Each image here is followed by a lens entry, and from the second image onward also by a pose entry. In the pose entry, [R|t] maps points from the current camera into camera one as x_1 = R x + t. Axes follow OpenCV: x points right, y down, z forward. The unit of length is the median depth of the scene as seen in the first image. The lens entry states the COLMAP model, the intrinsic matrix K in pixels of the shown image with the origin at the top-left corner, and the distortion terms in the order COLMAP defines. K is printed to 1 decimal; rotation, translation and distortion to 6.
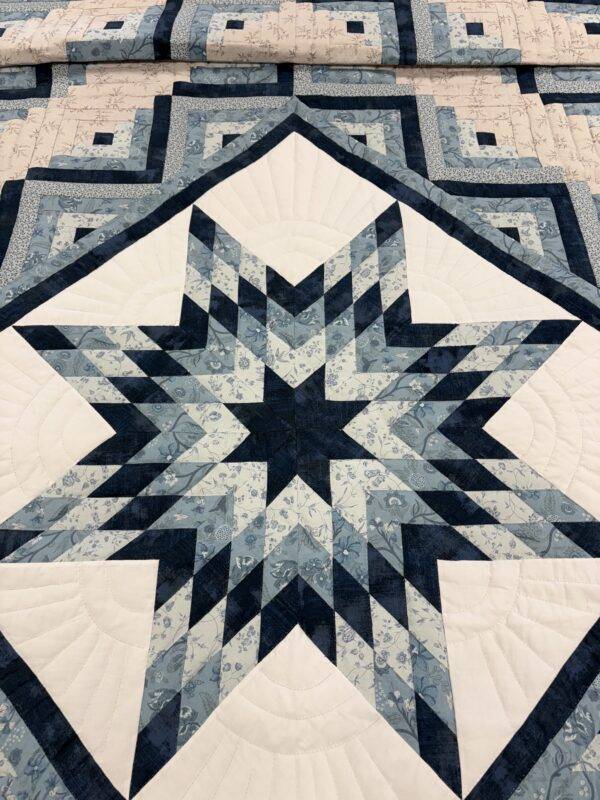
lens RADIAL K [[592.5, 0, 305.4], [0, 592.5, 421.1], [0, 0, 1]] dist [0.037274, -0.041126]
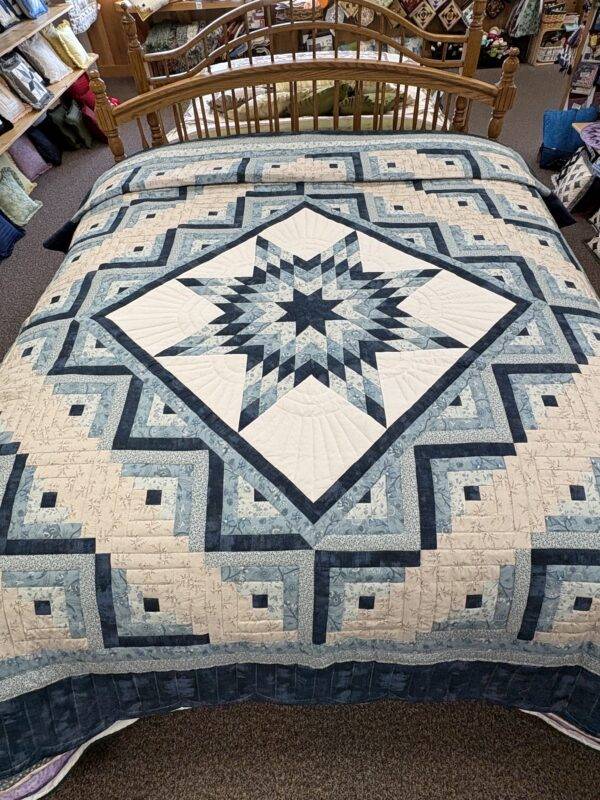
lens RADIAL K [[482.7, 0, 300.0], [0, 482.7, 400.0], [0, 0, 1]] dist [-0.004980, -0.001573]
pose [[0.999567, -0.018921, -0.022515, -0.013977], [0.012951, 0.970530, -0.240631, 0.704163], [0.026405, 0.240235, 0.970356, -0.575353]]
